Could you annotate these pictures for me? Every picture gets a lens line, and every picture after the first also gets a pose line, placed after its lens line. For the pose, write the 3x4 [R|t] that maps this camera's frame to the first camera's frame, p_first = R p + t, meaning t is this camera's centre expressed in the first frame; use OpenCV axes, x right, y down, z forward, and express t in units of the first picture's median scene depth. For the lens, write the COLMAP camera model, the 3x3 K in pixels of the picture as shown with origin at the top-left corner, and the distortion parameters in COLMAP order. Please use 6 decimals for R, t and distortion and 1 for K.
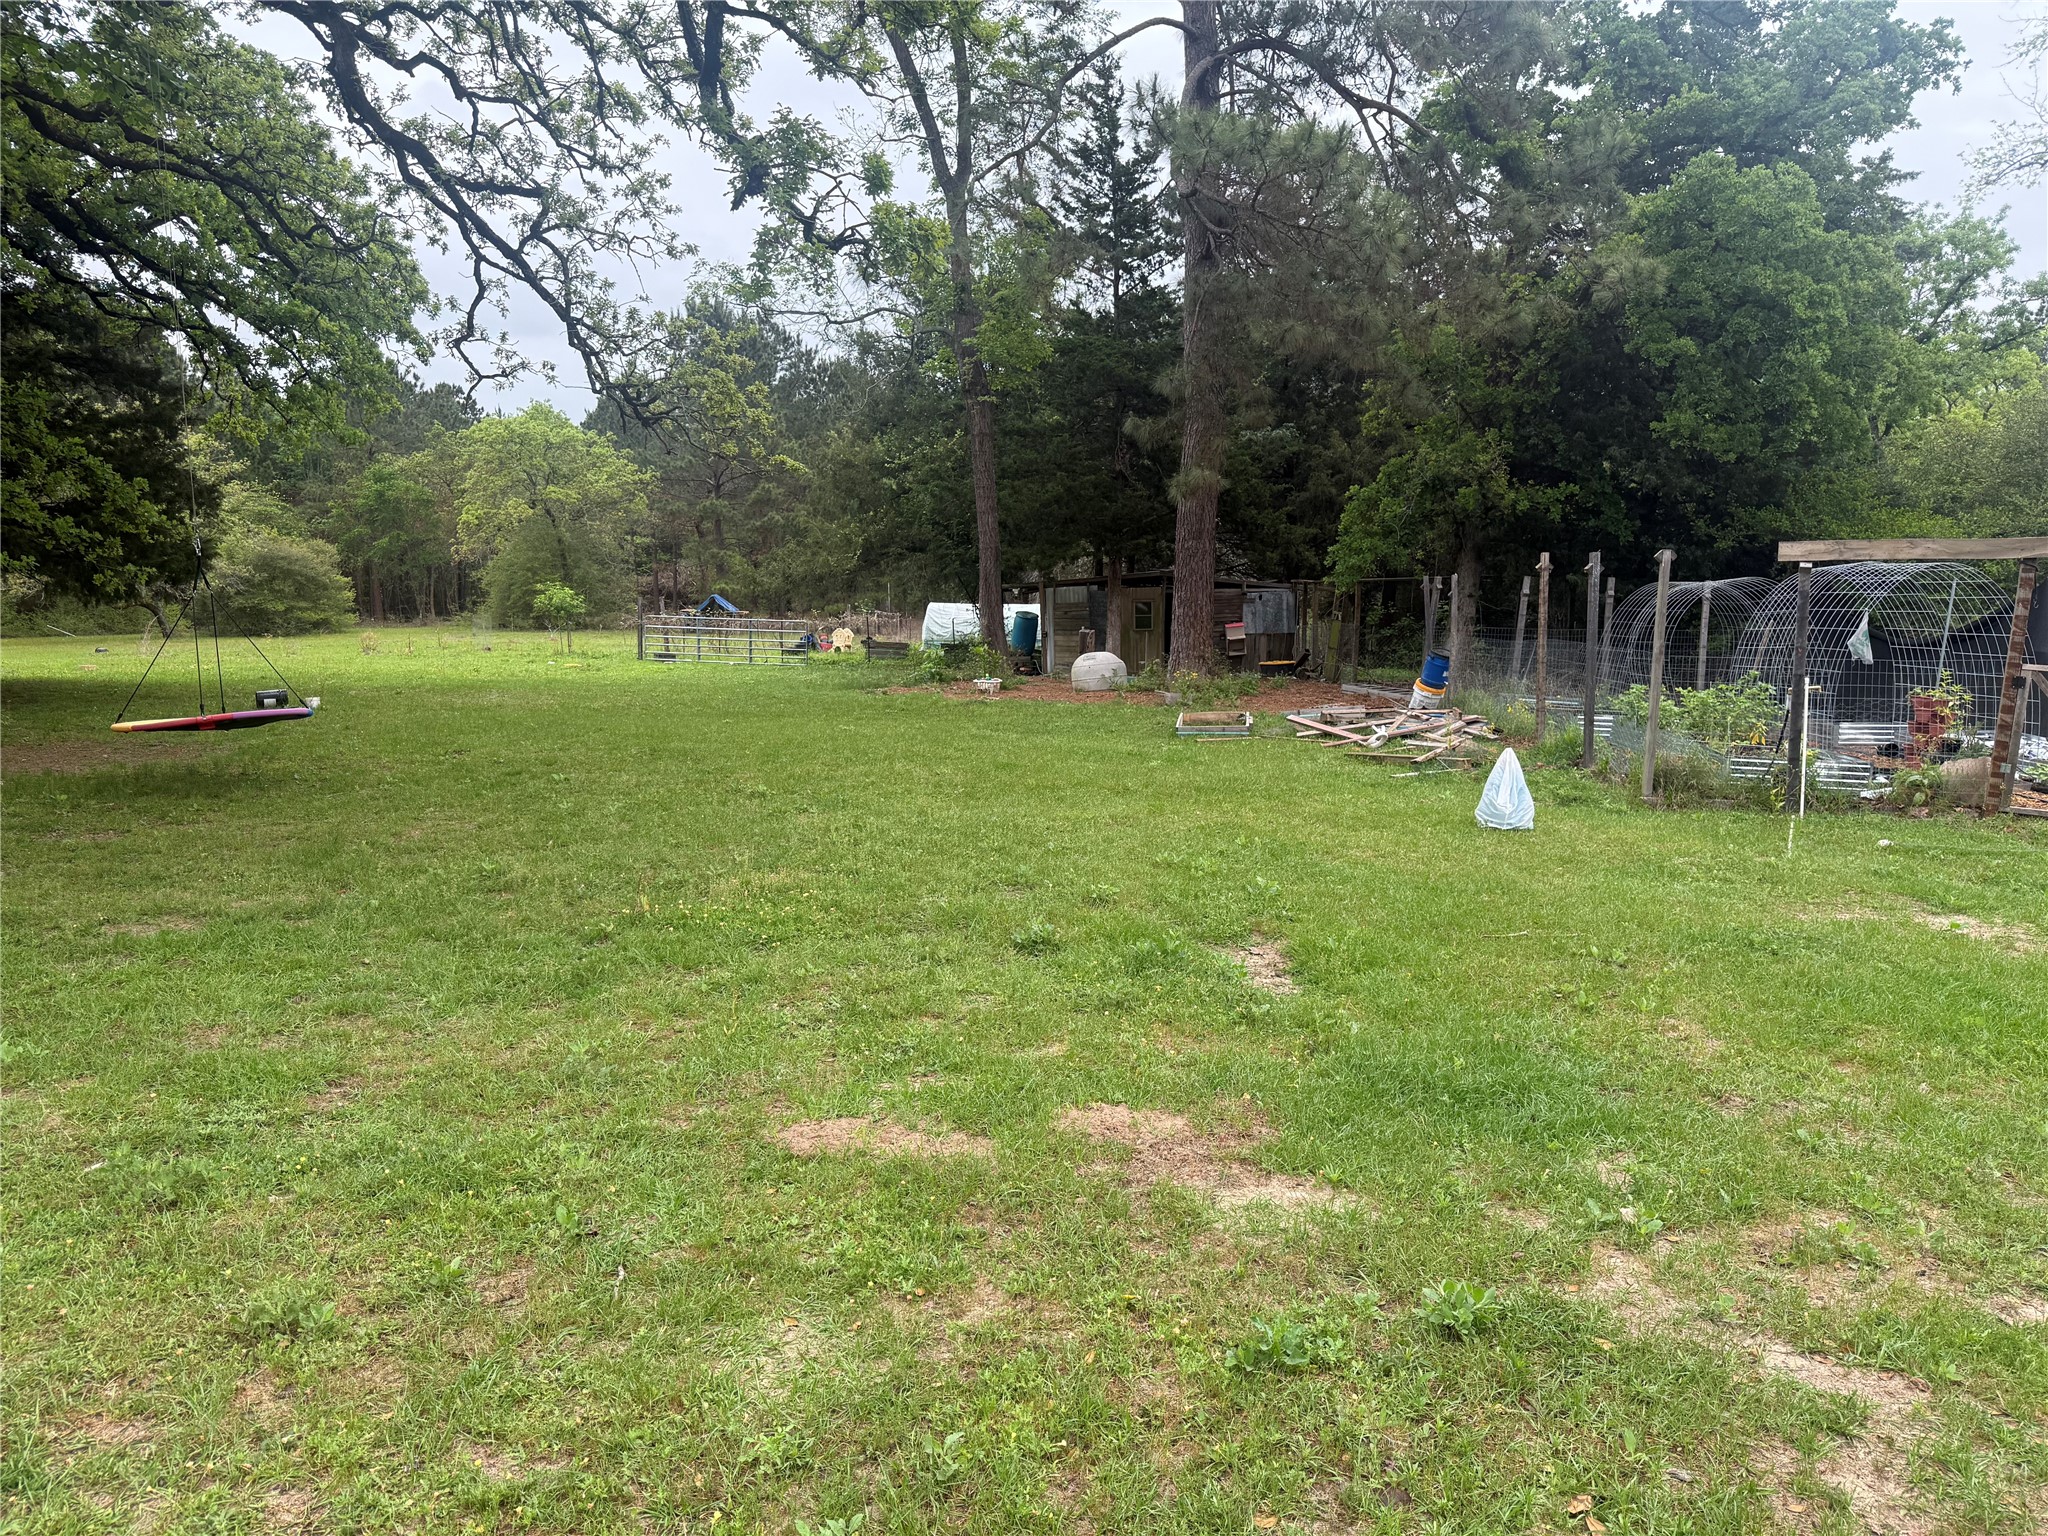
lens RADIAL K [[1407.0, 0, 1024.9], [0, 1407.0, 768.5], [0, 0, 1]] dist [0.056183, -0.086005]
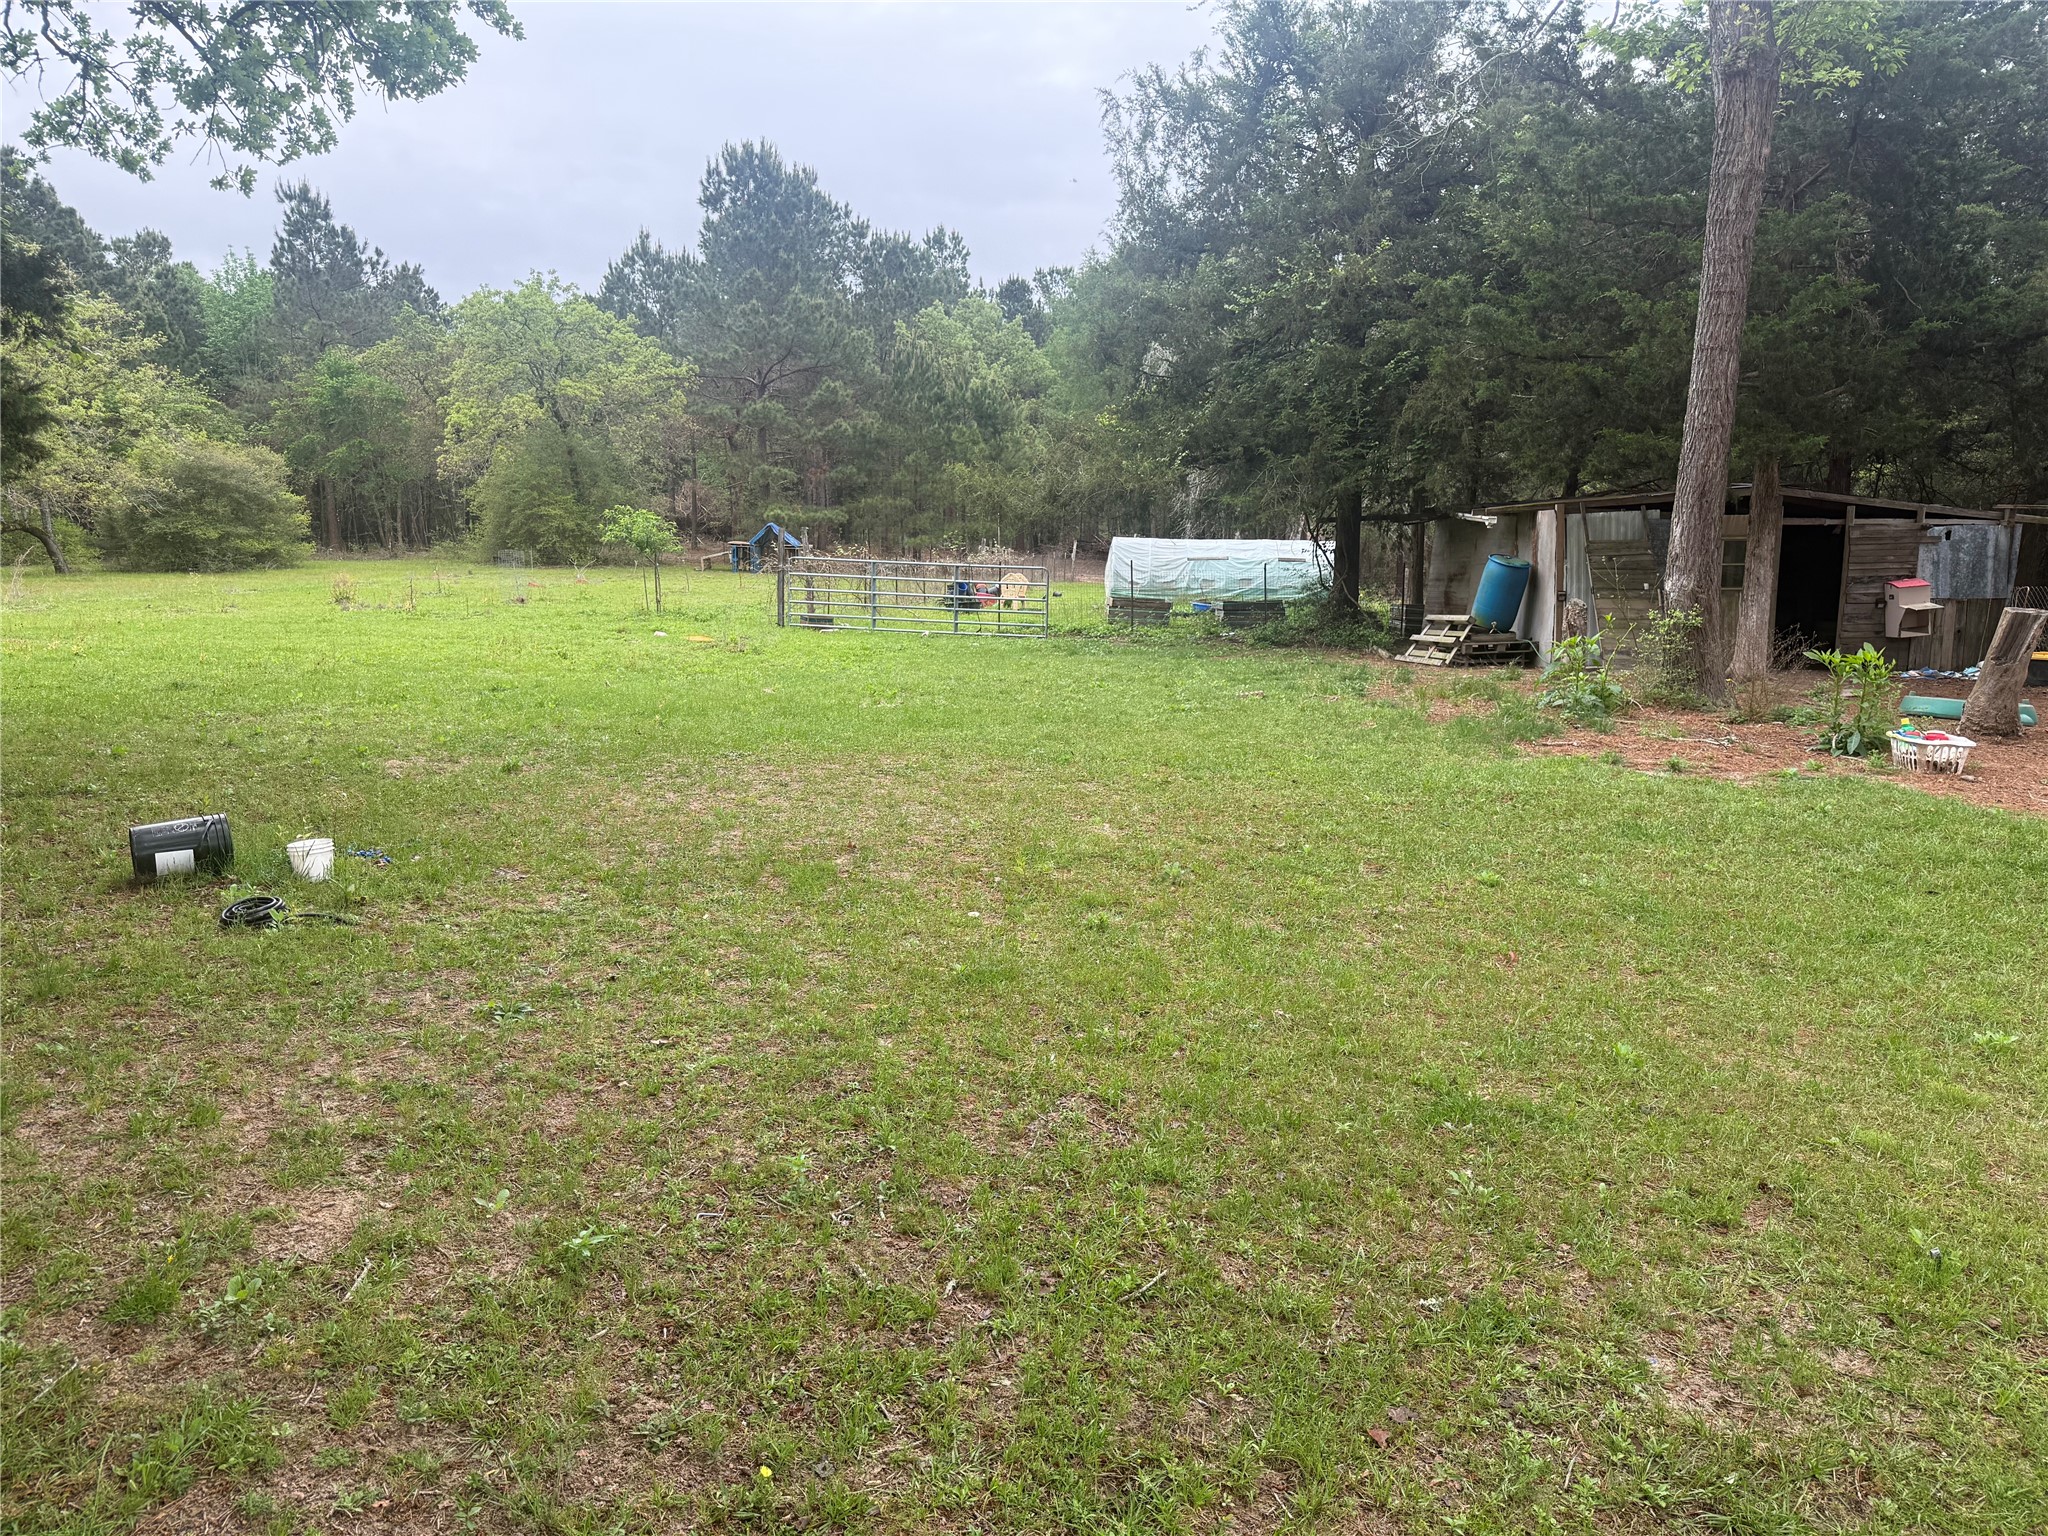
lens RADIAL K [[1407.0, 0, 1034.5], [0, 1407.0, 766.8], [0, 0, 1]] dist [0.056183, -0.086005]
pose [[0.999246, 0.002867, 0.038713, -0.117663], [-0.004677, 0.998896, 0.046735, -0.027740], [-0.038536, -0.046881, 0.998157, 0.226137]]
